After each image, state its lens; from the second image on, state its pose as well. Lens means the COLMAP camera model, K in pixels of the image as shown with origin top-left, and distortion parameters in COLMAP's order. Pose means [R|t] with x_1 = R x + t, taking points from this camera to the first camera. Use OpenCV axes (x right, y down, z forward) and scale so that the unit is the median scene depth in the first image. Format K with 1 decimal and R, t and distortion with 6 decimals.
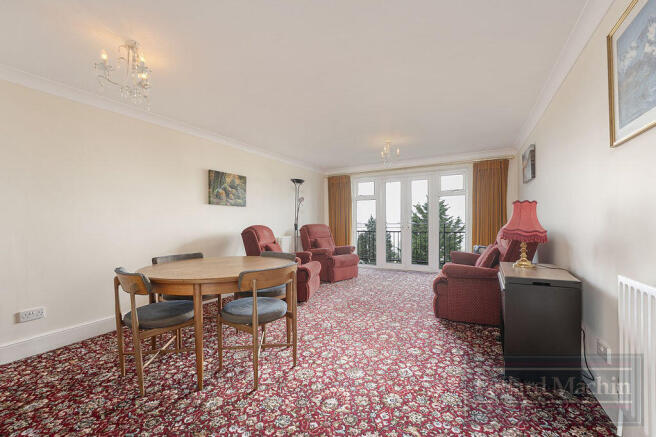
lens RADIAL K [[272.4, 0, 325.0], [0, 272.4, 227.7], [0, 0, 1]] dist [-0.000139, 0.000011]
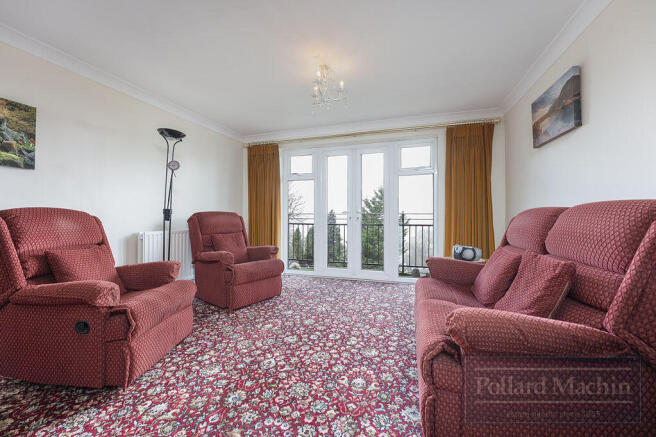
lens RADIAL K [[264.8, 0, 328.0], [0, 264.8, 218.5], [0, 0, 1]] dist [0.000163, 0.000020]
pose [[0.982253, 0.009397, 0.187324, 0.104788], [-0.007471, 0.999912, -0.010986, 0.007948], [-0.187411, 0.009391, 0.982237, 0.350764]]
